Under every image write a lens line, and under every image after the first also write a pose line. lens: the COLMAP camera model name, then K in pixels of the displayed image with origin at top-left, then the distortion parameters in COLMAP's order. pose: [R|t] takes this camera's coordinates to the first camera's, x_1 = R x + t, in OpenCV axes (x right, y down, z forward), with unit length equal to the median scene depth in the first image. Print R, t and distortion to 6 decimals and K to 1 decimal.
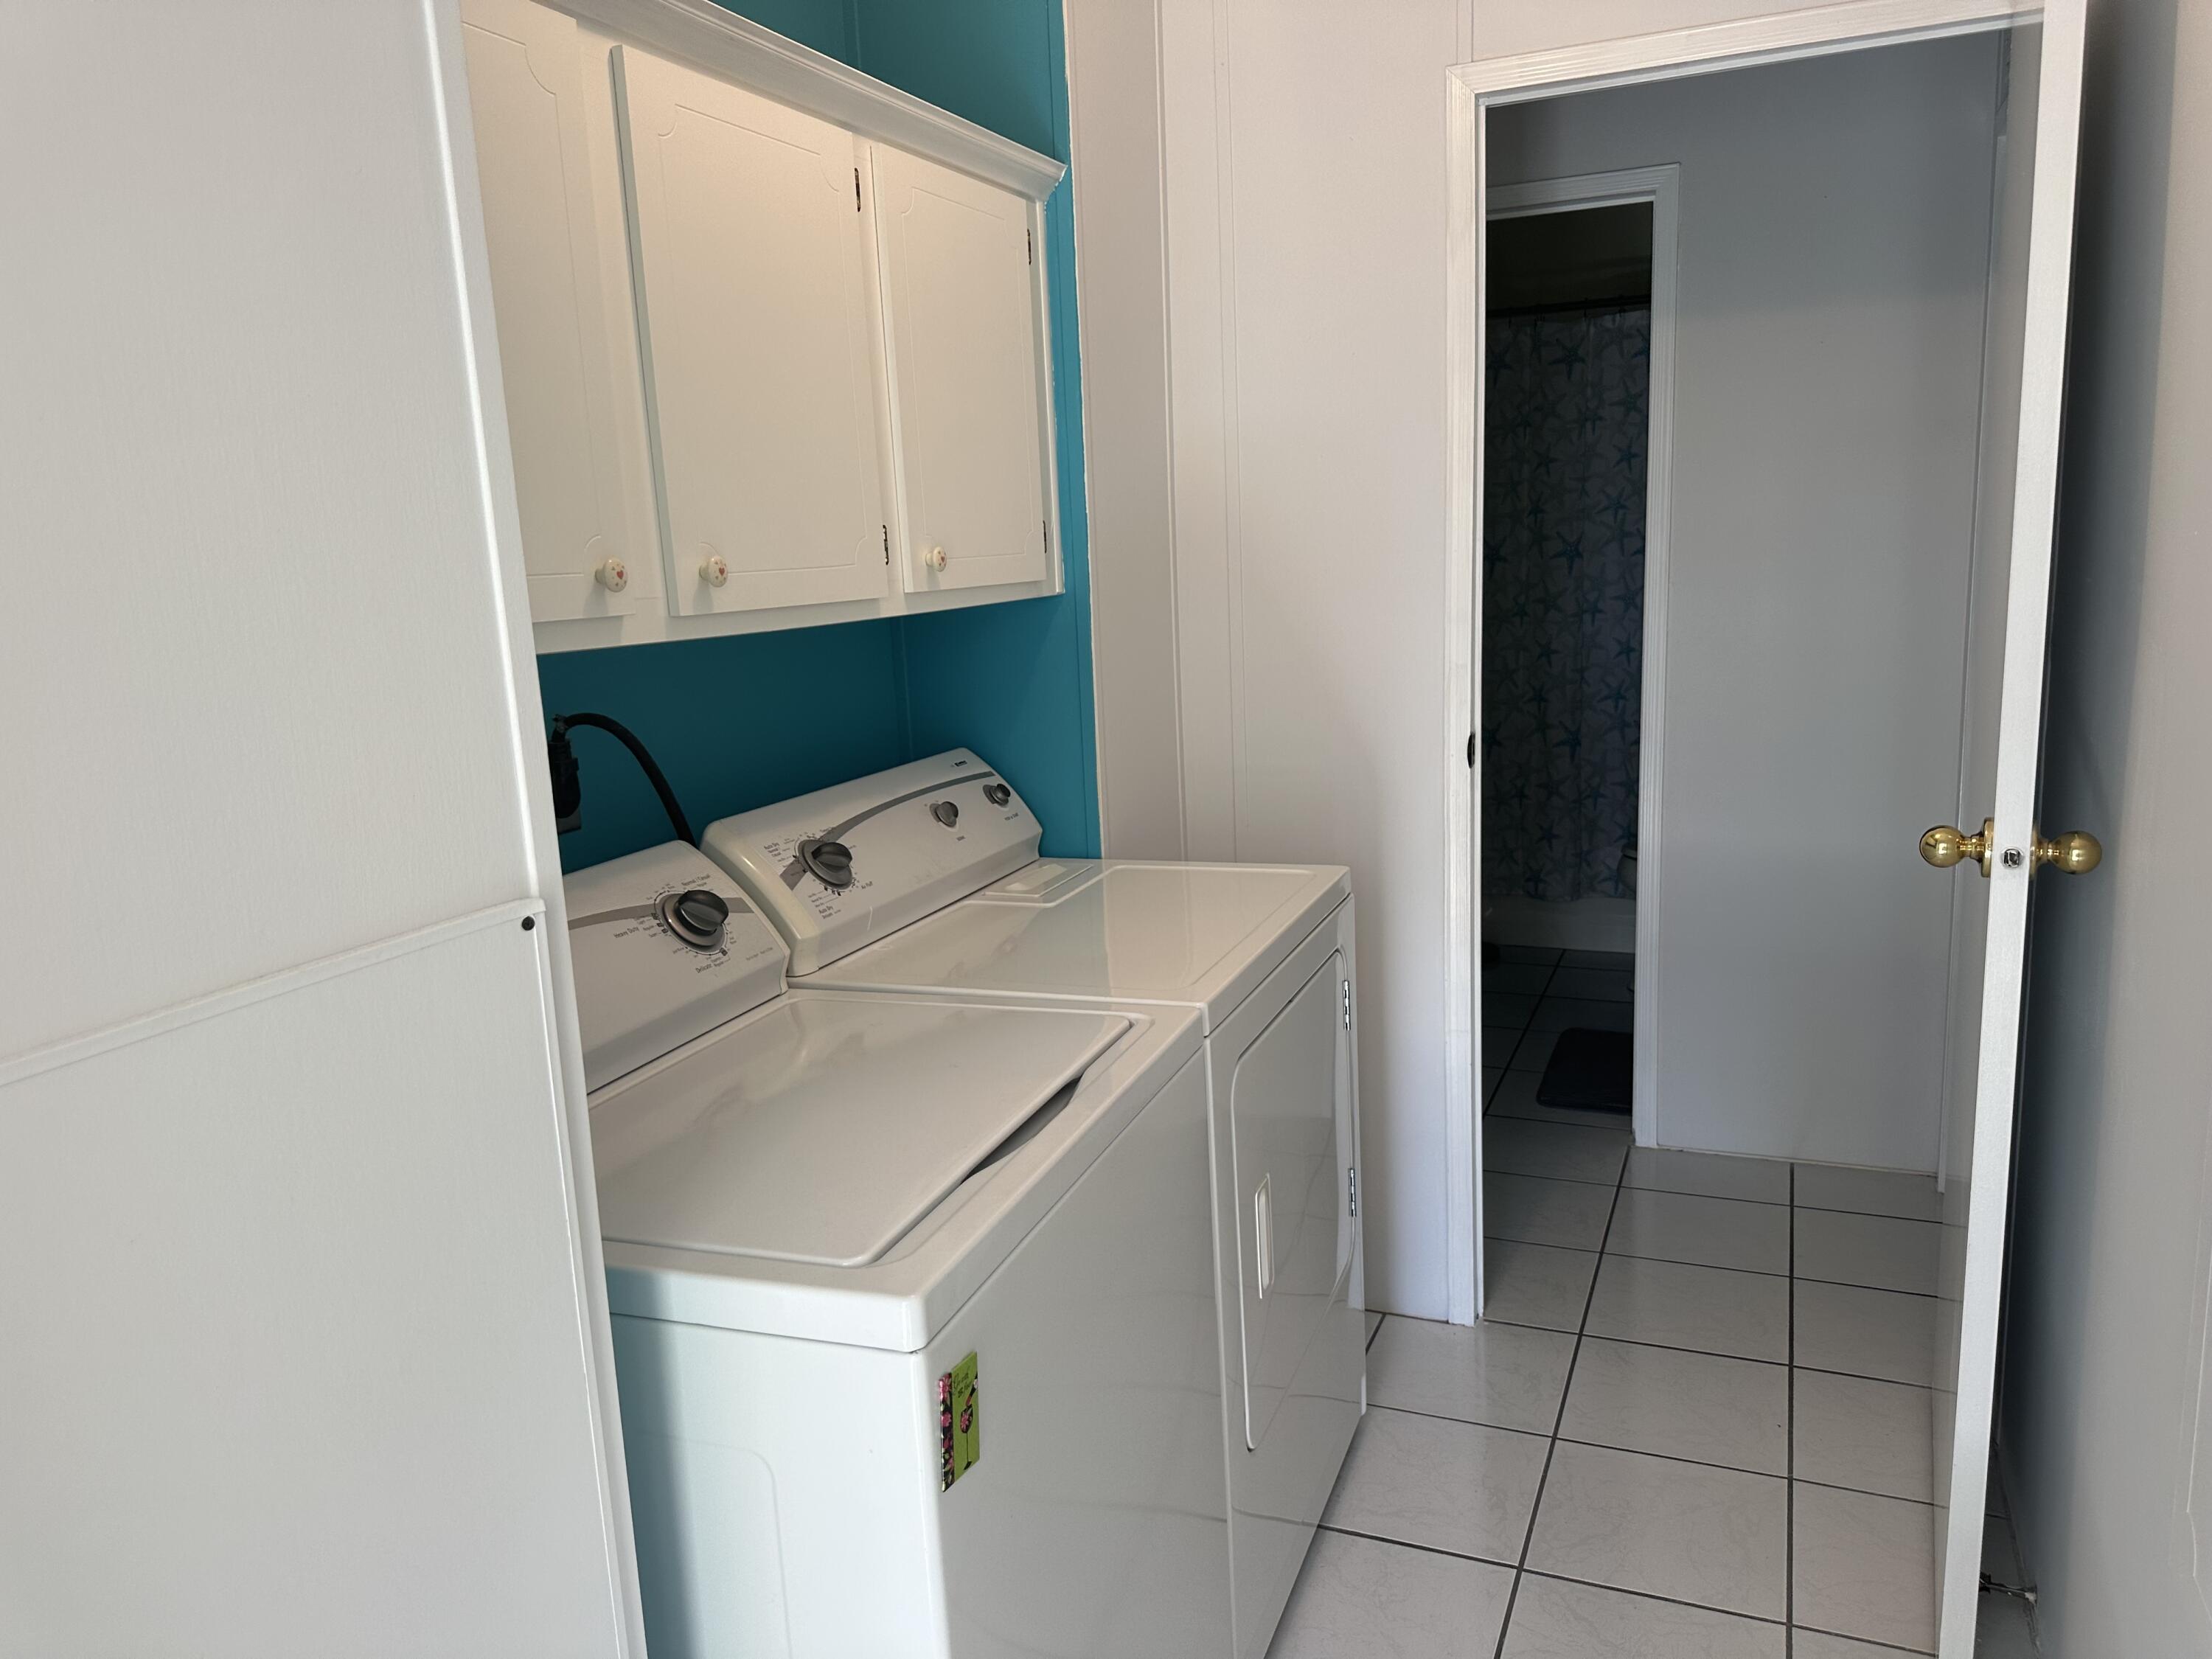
lens RADIAL K [[1561.5, 0, 1100.3], [0, 1561.5, 831.0], [0, 0, 1]] dist [0.012809, -0.032119]
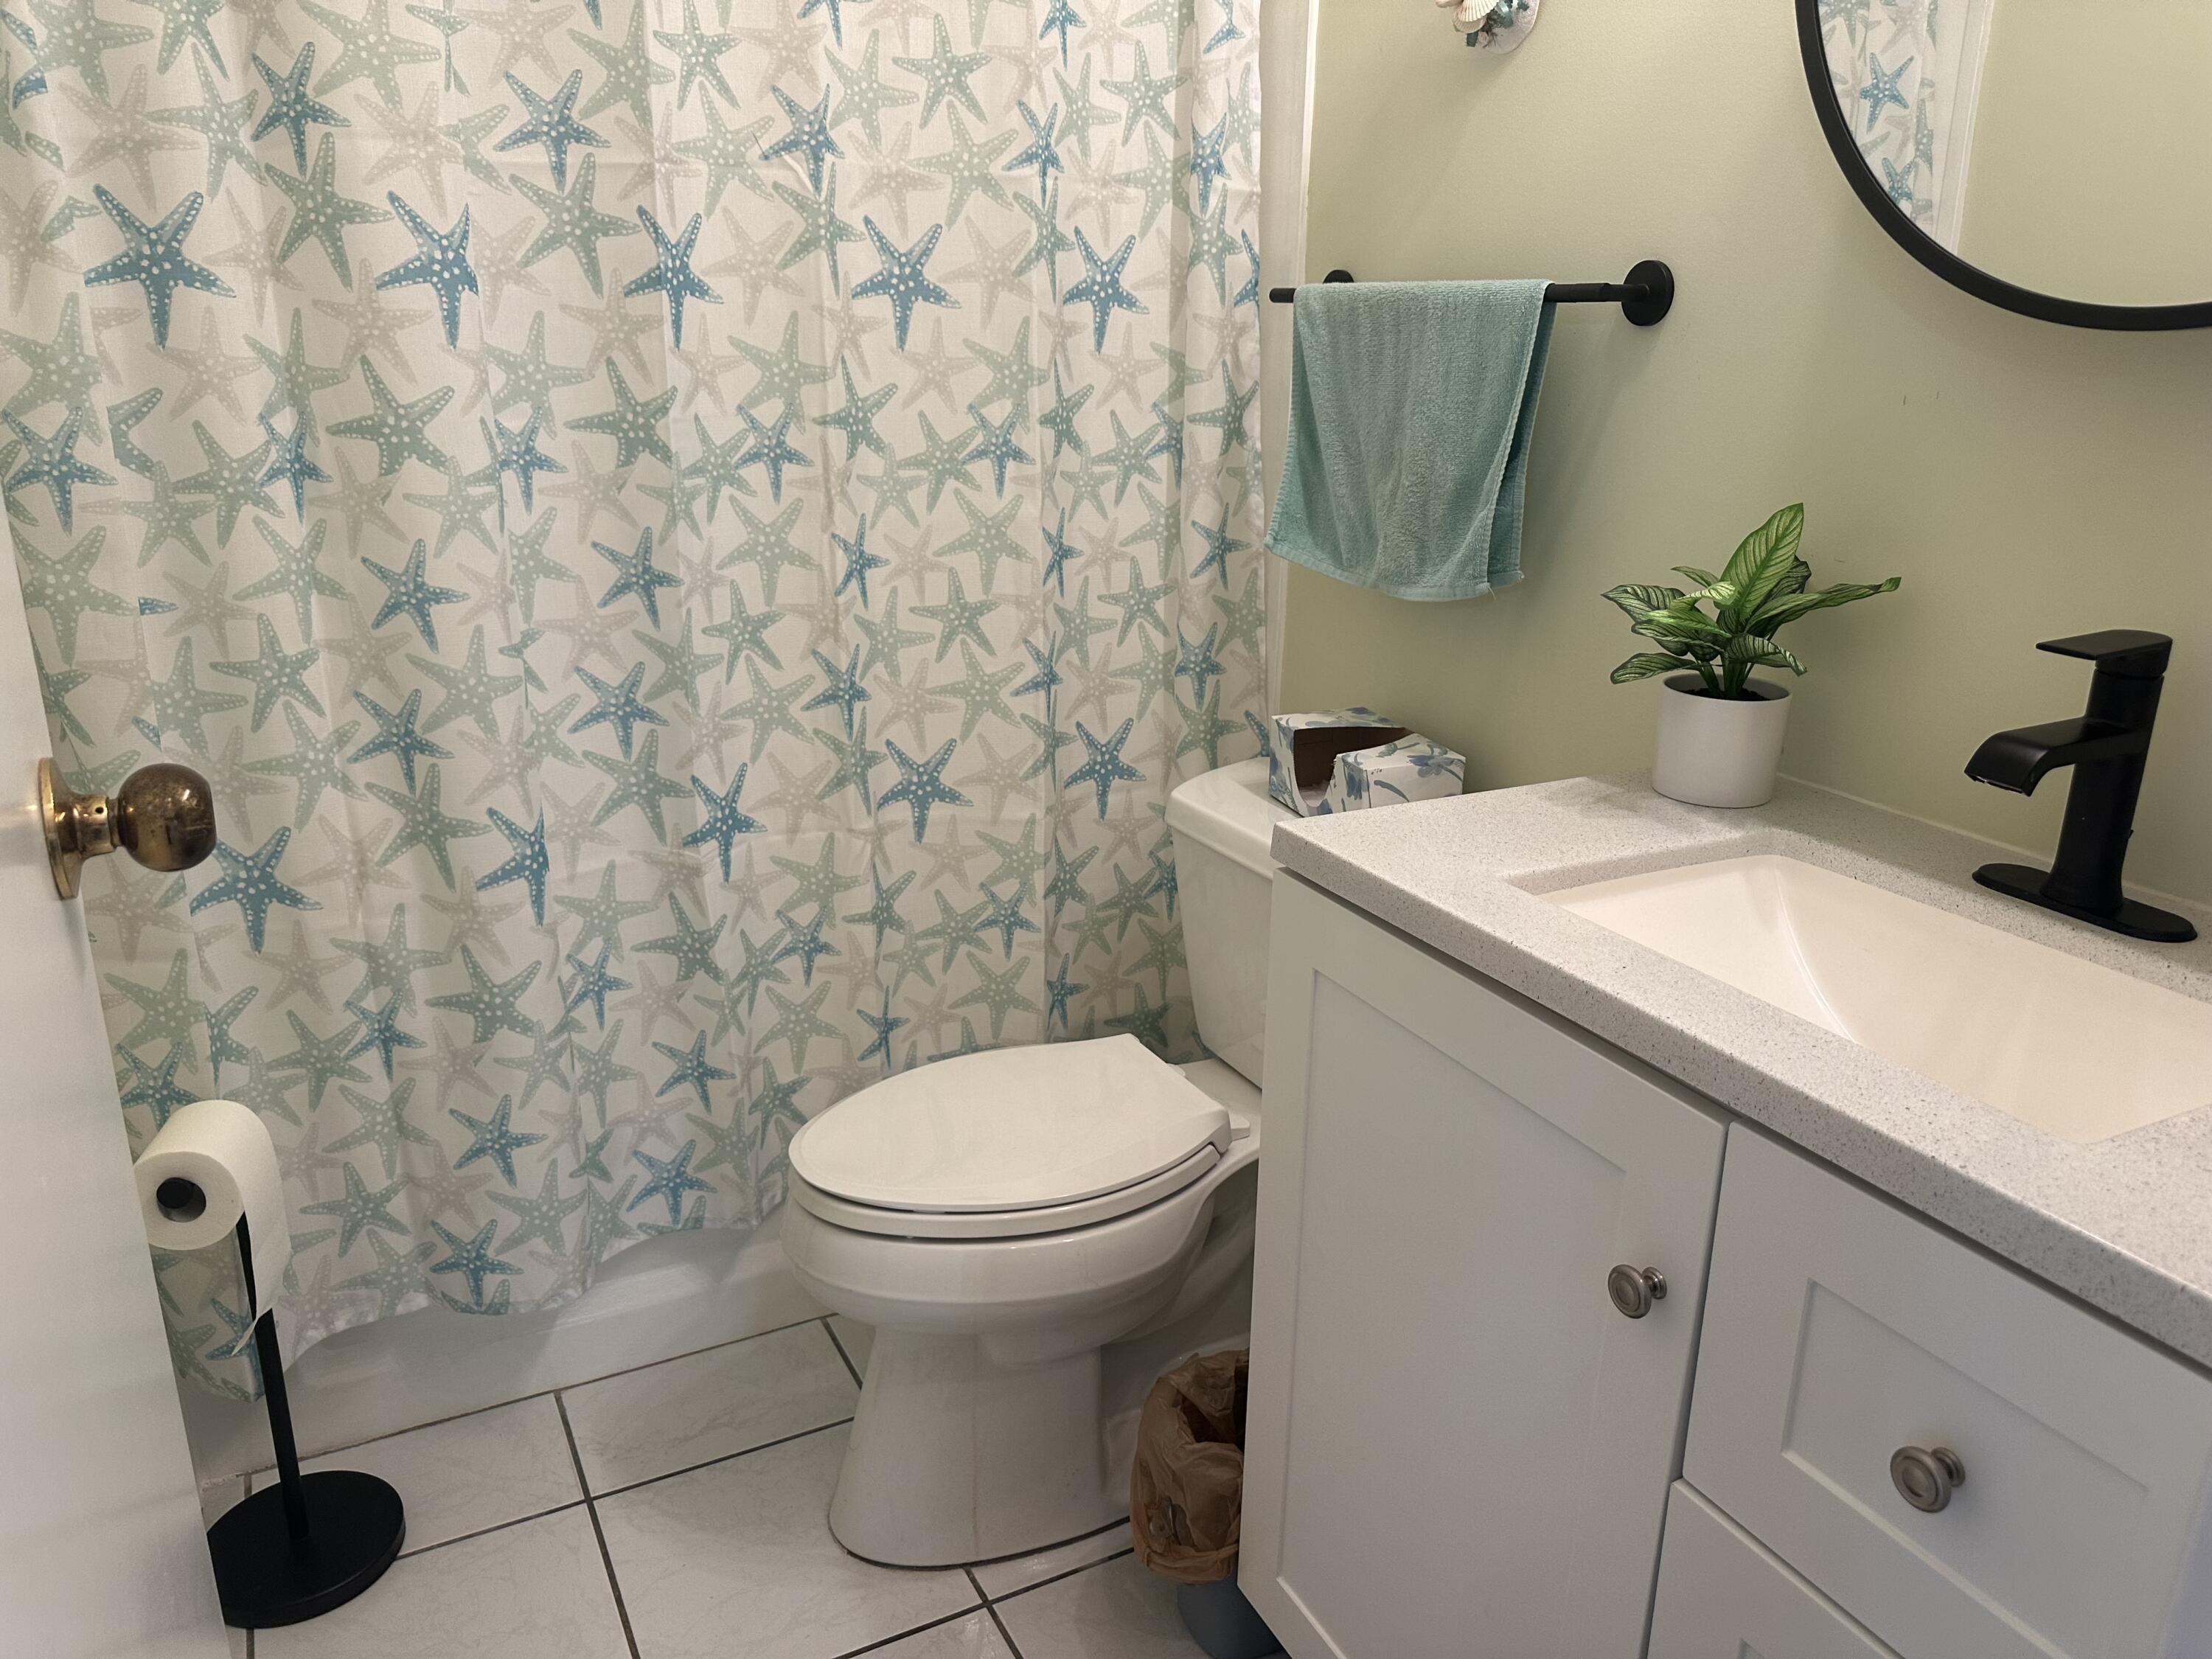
lens RADIAL K [[1561.5, 0, 1103.8], [0, 1561.5, 850.7], [0, 0, 1]] dist [0.012809, -0.032119]
pose [[0.633252, -0.185427, 0.751405, 0.129036], [0.102897, 0.982427, 0.155720, -0.098891], [-0.767075, -0.021292, 0.641204, 0.691642]]
